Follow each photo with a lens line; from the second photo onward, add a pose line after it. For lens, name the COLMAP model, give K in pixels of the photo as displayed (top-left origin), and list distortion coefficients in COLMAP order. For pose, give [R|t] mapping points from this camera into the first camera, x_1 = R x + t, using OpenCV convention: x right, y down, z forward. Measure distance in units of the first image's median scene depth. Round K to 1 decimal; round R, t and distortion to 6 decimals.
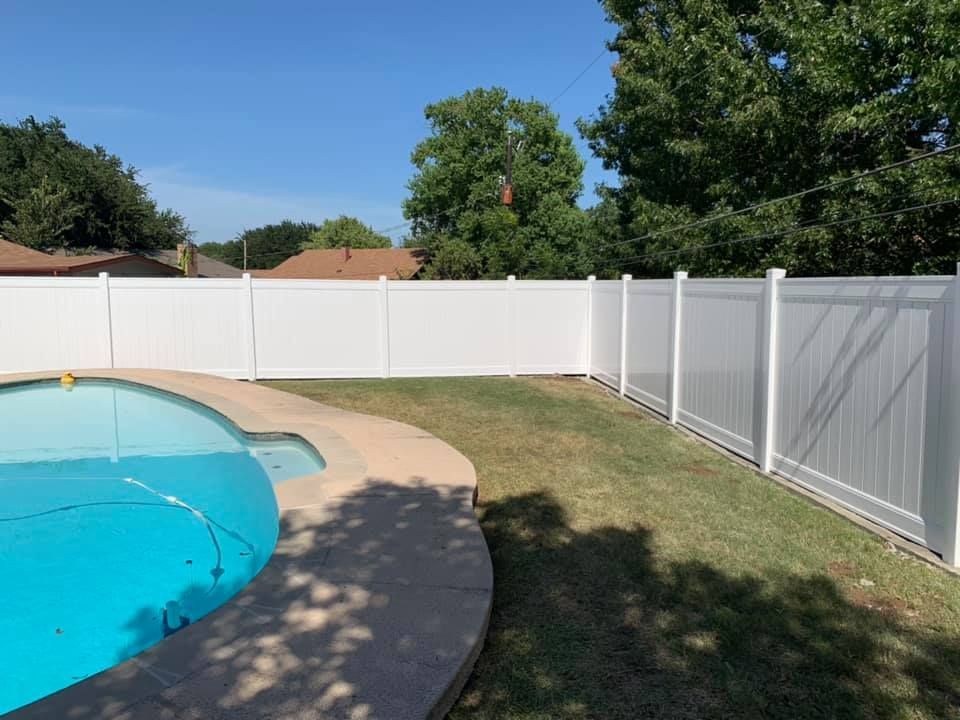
lens RADIAL K [[774.5, 0, 476.7], [0, 774.5, 382.1], [0, 0, 1]] dist [0.093287, -0.090163]
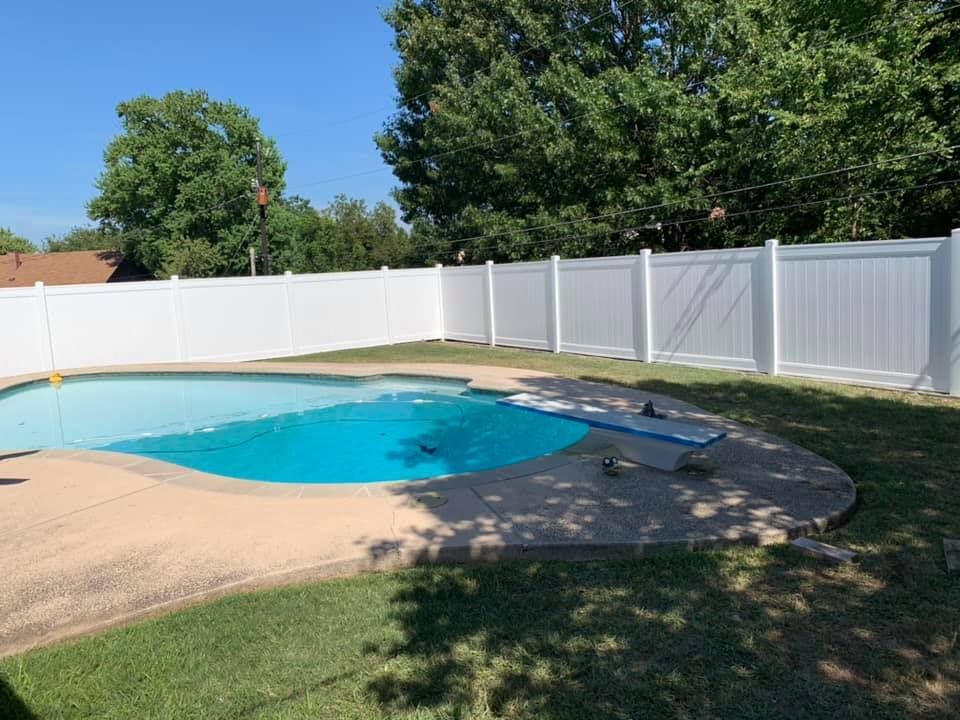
lens RADIAL K [[774.5, 0, 476.7], [0, 774.5, 382.1], [0, 0, 1]] dist [0.093287, -0.090163]
pose [[0.897078, -0.117563, 0.425945, -0.124252], [0.114441, 0.992881, 0.033016, 0.008835], [-0.426794, 0.019128, 0.904146, -0.072024]]
